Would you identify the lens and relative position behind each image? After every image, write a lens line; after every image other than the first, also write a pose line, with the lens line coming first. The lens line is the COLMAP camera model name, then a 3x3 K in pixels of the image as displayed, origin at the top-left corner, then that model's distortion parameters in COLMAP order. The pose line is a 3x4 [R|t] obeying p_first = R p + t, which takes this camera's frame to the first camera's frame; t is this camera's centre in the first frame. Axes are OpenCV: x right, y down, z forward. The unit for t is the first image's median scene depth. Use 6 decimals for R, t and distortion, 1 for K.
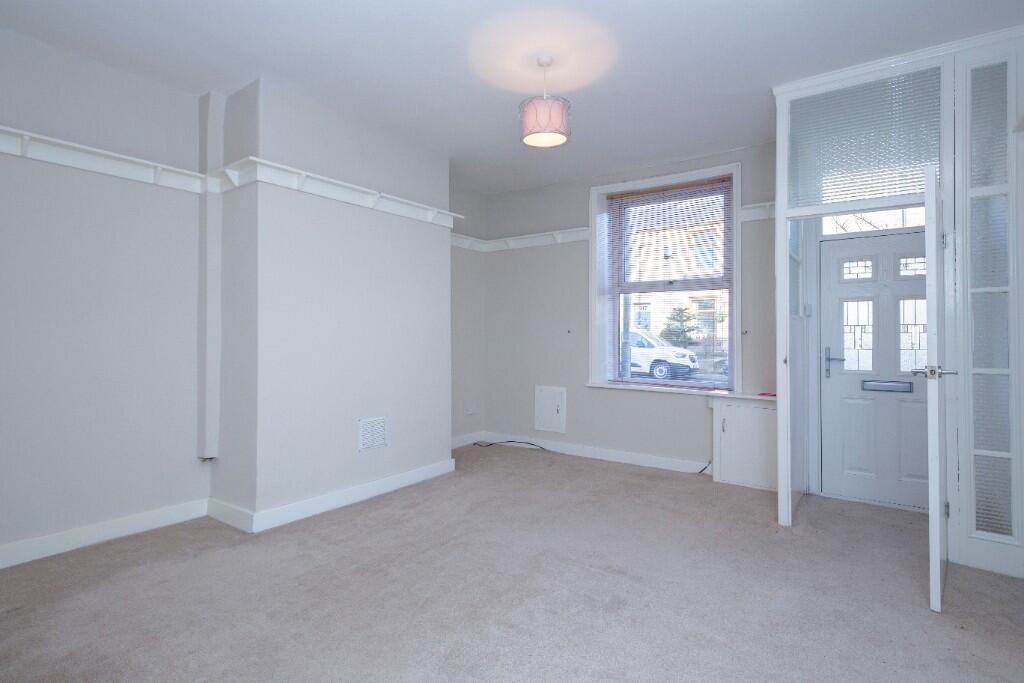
lens RADIAL K [[503.6, 0, 515.5], [0, 503.6, 330.8], [0, 0, 1]] dist [0.004314, 0.000963]
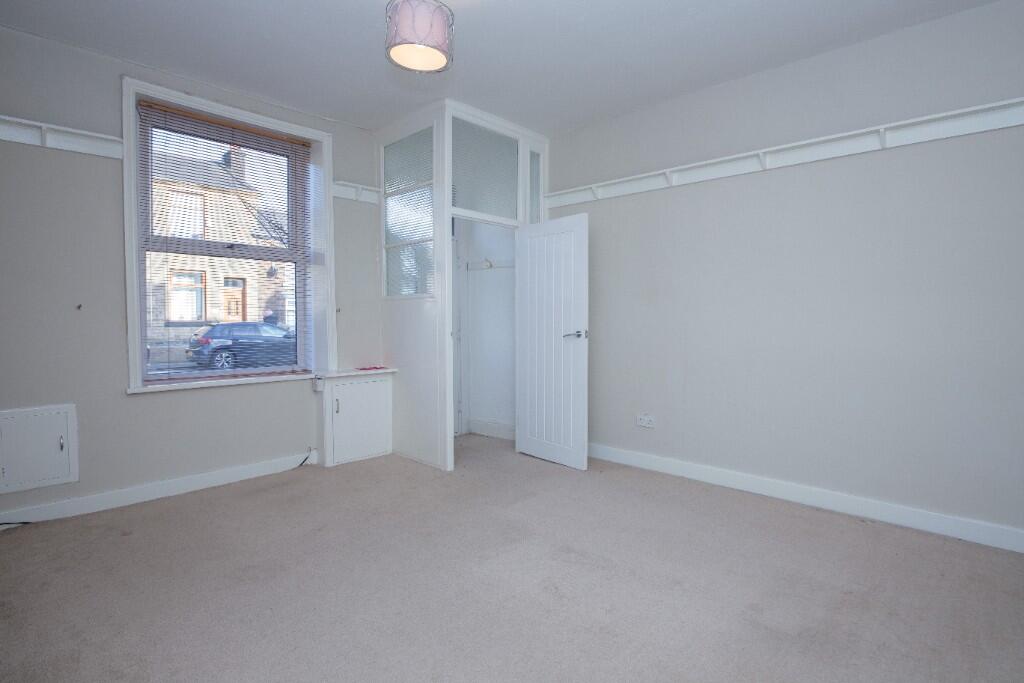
lens RADIAL K [[503.6, 0, 515.5], [0, 503.6, 330.8], [0, 0, 1]] dist [0.004314, 0.000963]
pose [[0.167449, -0.033217, 0.985321, -0.403966], [-0.011744, 0.999294, 0.035684, 0.003230], [-0.985811, -0.017547, 0.166940, 0.421492]]
